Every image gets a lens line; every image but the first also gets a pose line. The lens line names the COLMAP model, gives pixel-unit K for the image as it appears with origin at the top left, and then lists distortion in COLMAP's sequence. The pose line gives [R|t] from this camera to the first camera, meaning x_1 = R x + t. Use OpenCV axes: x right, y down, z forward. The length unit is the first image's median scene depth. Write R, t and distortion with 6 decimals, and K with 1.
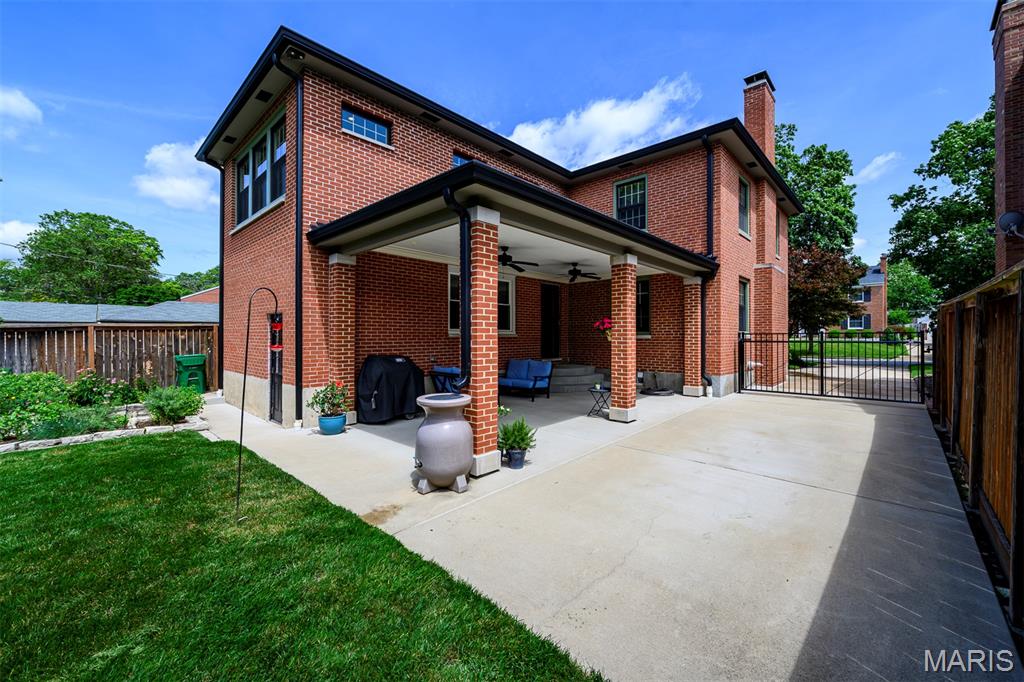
lens RADIAL K [[403.5, 0, 530.6], [0, 403.5, 335.0], [0, 0, 1]] dist [0.005308, 0.000023]
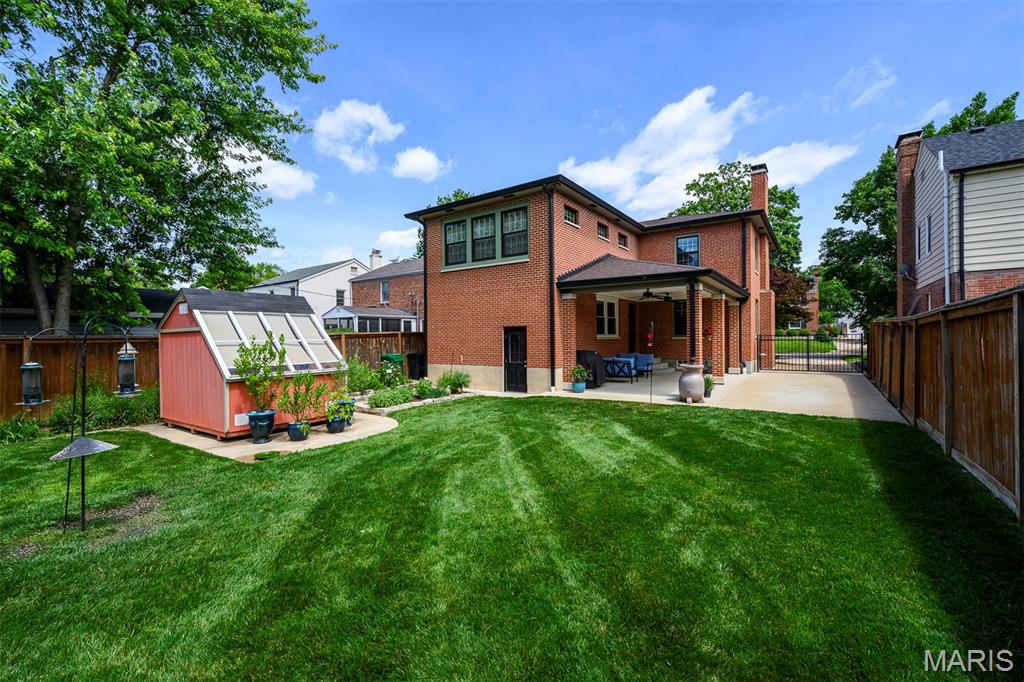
lens RADIAL K [[427.8, 0, 512.0], [0, 427.8, 341.0], [0, 0, 1]] dist [0.001499, 0.000559]
pose [[0.992972, -0.011566, 0.117786, -0.707067], [0.010135, 0.999867, 0.012744, -0.013278], [-0.117918, -0.011461, 0.992957, -0.625334]]
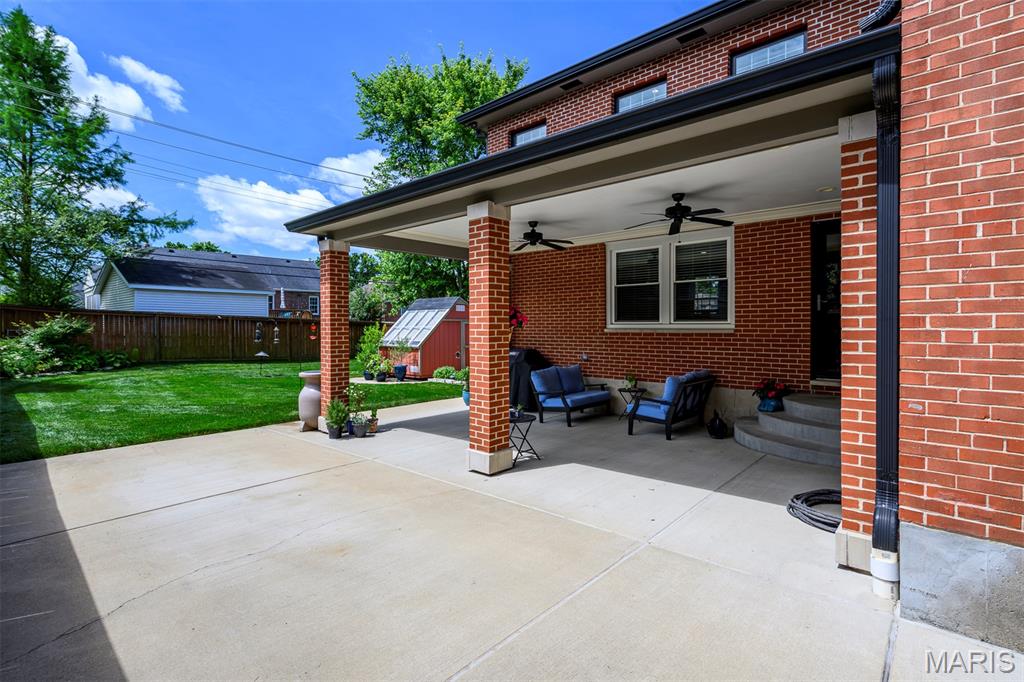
lens RADIAL K [[482.5, 0, 524.6], [0, 482.5, 334.4], [0, 0, 1]] dist [0.002881, -0.000159]
pose [[0.013982, 0.018615, -0.999729, 0.730225], [0.006174, 0.999806, 0.018703, -0.009413], [0.999883, -0.006434, 0.013864, 0.781399]]
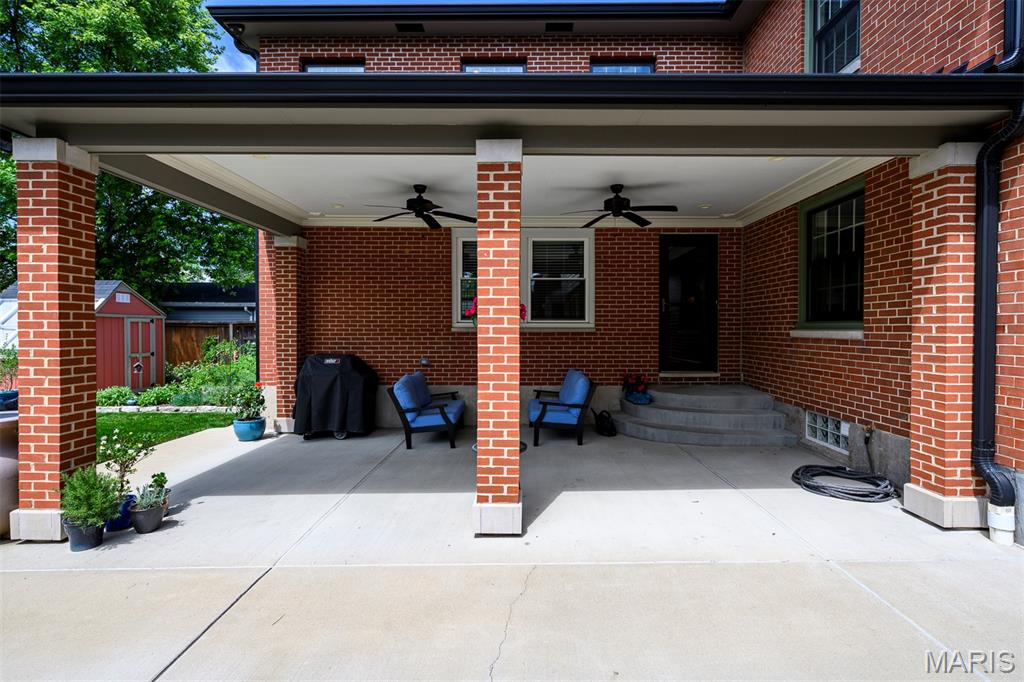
lens RADIAL K [[482.5, 0, 524.6], [0, 482.5, 334.4], [0, 0, 1]] dist [0.002881, -0.000159]
pose [[0.662180, 0.012869, -0.749234, 0.481009], [-0.000015, 0.999853, 0.017161, -0.004605], [0.749345, -0.011353, 0.662083, 0.511148]]
